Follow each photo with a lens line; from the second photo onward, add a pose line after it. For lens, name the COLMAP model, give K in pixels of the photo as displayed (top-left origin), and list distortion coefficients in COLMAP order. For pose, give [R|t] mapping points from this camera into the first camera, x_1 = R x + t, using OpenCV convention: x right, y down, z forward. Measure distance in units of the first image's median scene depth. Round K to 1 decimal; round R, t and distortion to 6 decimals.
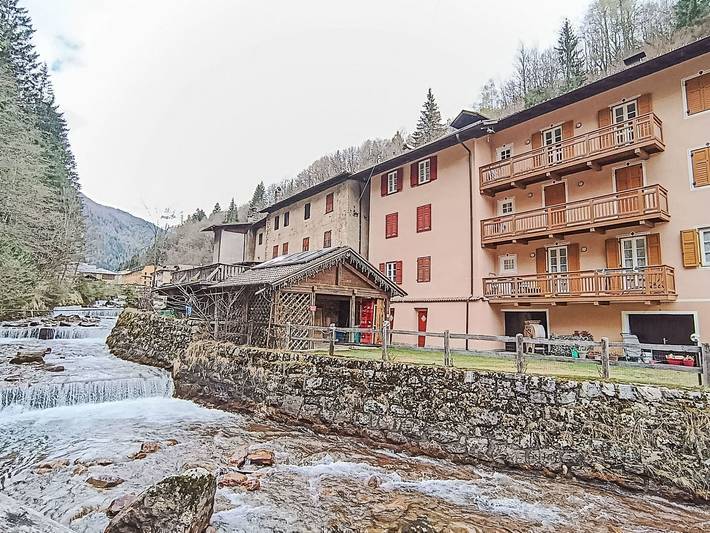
lens RADIAL K [[419.3, 0, 354.4], [0, 419.3, 265.6], [0, 0, 1]] dist [-0.000638, -0.000083]
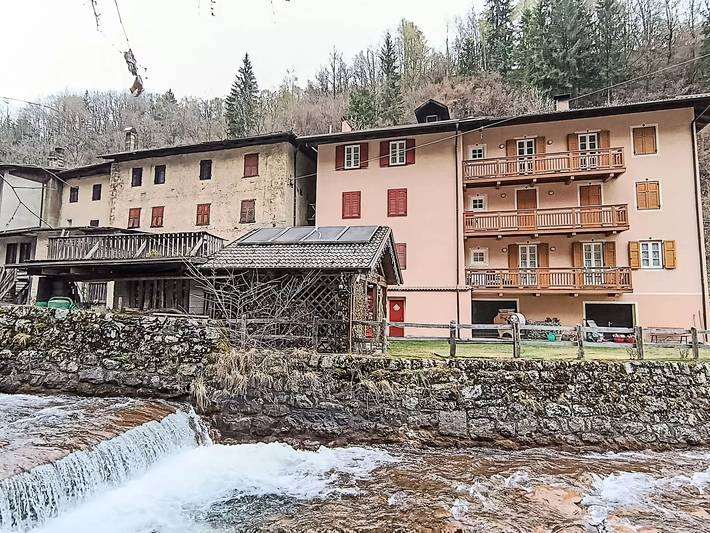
lens RADIAL K [[419.3, 0, 354.9], [0, 419.3, 266.8], [0, 0, 1]] dist [-0.000638, -0.000083]
pose [[0.812444, 0.041921, 0.581530, -0.581872], [-0.068991, 0.997317, 0.024493, 0.019691], [-0.578943, -0.060020, 0.813156, 0.350858]]
